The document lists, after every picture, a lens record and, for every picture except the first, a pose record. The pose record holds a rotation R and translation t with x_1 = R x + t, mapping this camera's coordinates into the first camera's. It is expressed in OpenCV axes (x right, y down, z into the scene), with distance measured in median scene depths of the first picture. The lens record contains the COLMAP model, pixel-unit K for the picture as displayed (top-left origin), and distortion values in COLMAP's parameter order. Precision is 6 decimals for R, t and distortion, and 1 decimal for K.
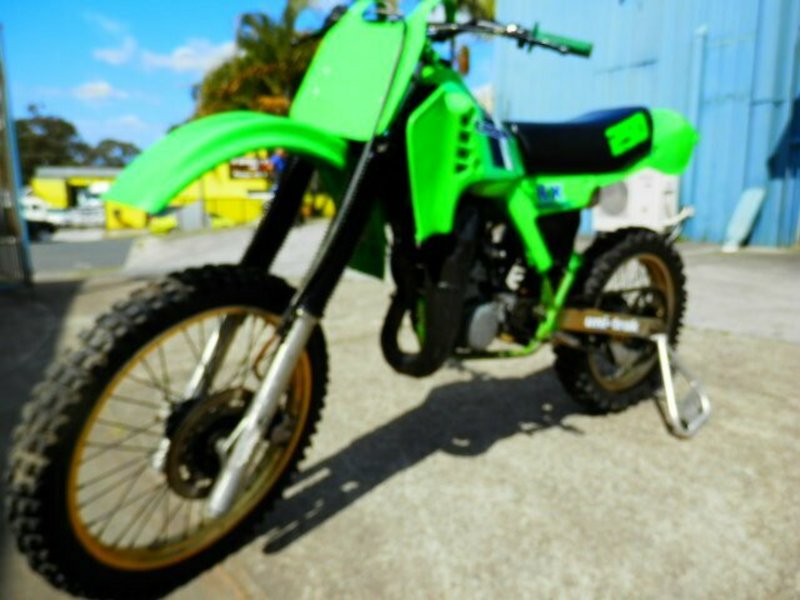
lens RADIAL K [[578.1, 0, 400.0], [0, 578.1, 300.0], [0, 0, 1]] dist [0.004957, -0.004354]
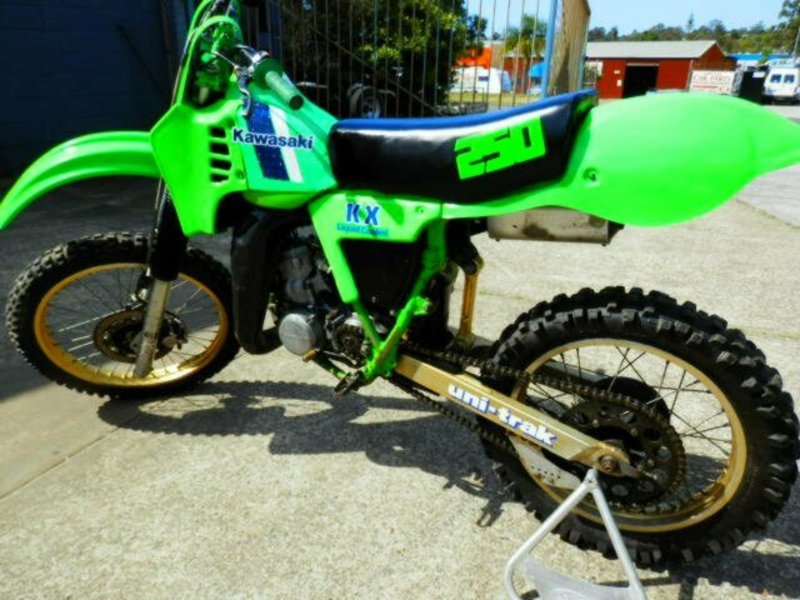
lens RADIAL K [[532.3, 0, 400.0], [0, 532.3, 300.0], [0, 0, 1]] dist [-0.036982, 0.001441]
pose [[0.462419, 0.354758, -0.812598, 1.029817], [-0.167912, 0.934923, 0.312609, -0.348414], [0.870617, -0.008112, 0.491894, 0.753611]]
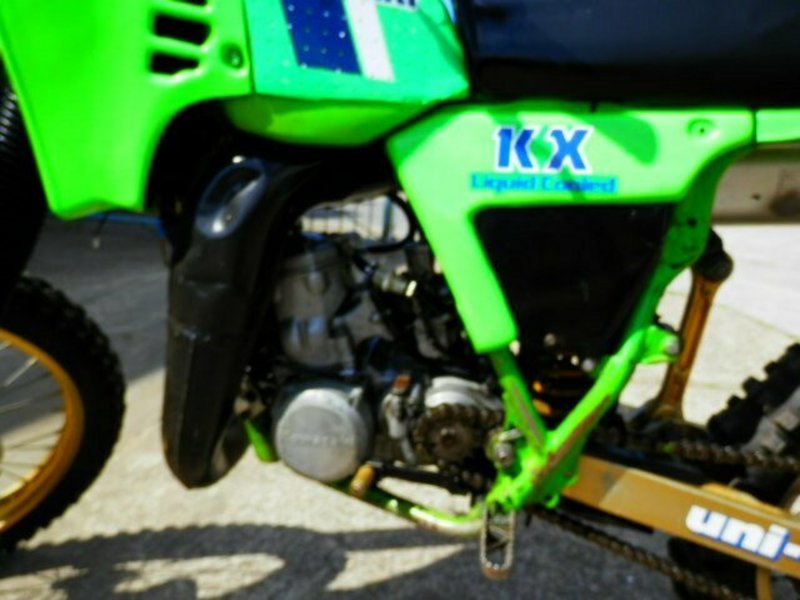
lens RADIAL K [[578.1, 0, 400.0], [0, 578.1, 300.0], [0, 0, 1]] dist [0.004957, -0.004354]
pose [[0.713340, 0.222919, -0.664420, 0.510324], [-0.194940, 0.973762, 0.117414, -0.130561], [0.673160, 0.045766, 0.738079, 0.746473]]
